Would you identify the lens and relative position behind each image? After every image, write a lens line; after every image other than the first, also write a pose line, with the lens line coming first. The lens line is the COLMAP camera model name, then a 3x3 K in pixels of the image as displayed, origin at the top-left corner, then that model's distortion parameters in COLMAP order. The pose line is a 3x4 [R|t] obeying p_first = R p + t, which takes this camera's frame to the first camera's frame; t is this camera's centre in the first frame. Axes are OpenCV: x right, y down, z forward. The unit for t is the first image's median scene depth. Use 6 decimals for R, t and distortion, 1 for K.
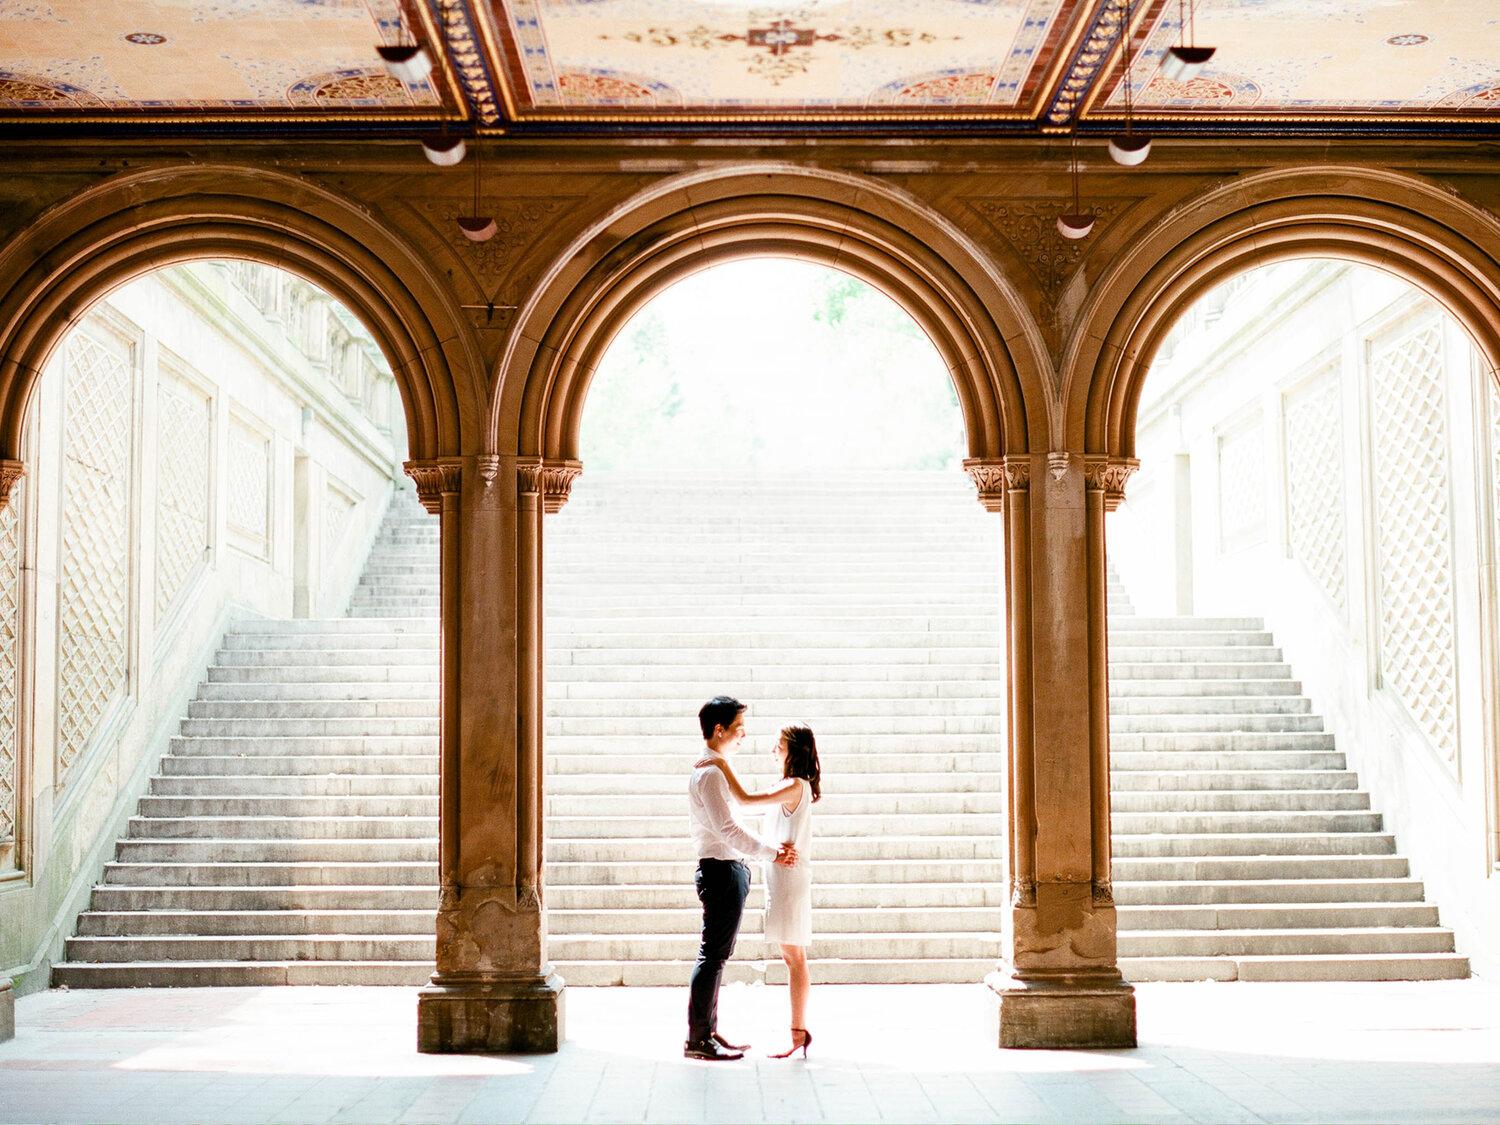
lens RADIAL K [[2231.6, 0, 750.0], [0, 2231.6, 562.5], [0, 0, 1]] dist [-0.046627, -0.055461]
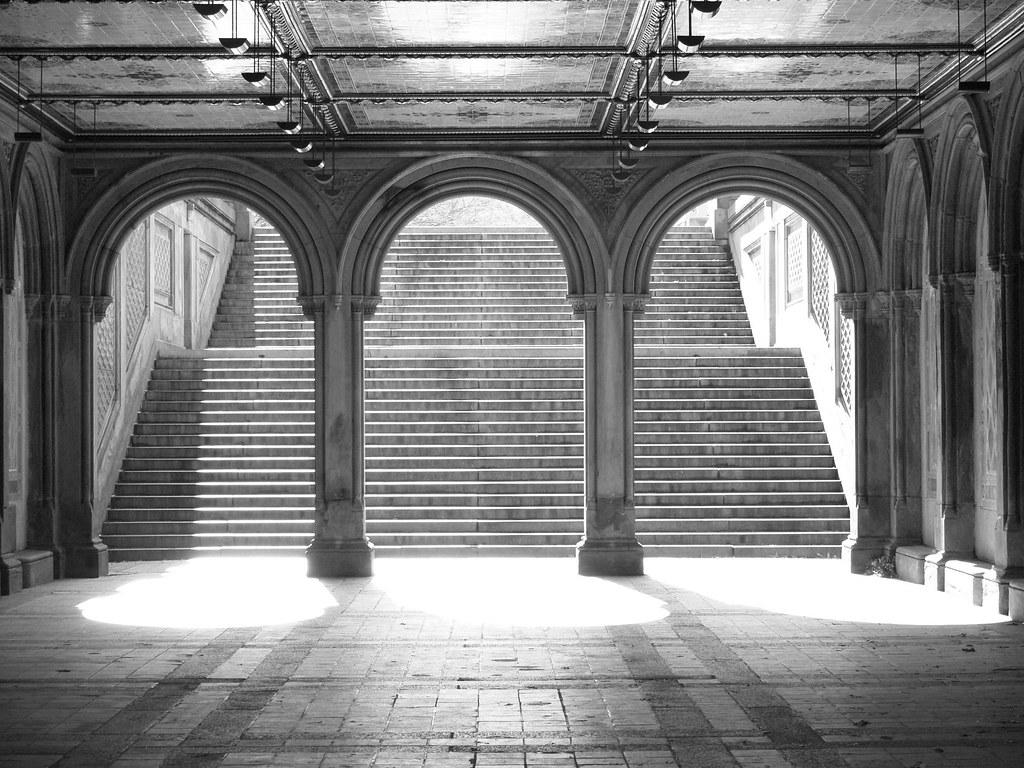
lens RADIAL K [[2315.9, 0, 512.0], [0, 2315.9, 384.0], [0, 0, 1]] dist [0.047242, 0.110203]
pose [[0.999967, 0.001055, -0.008078, 0.063817], [-0.000489, 0.997567, 0.069706, -0.115129], [0.008132, -0.069700, 0.997535, -1.164494]]
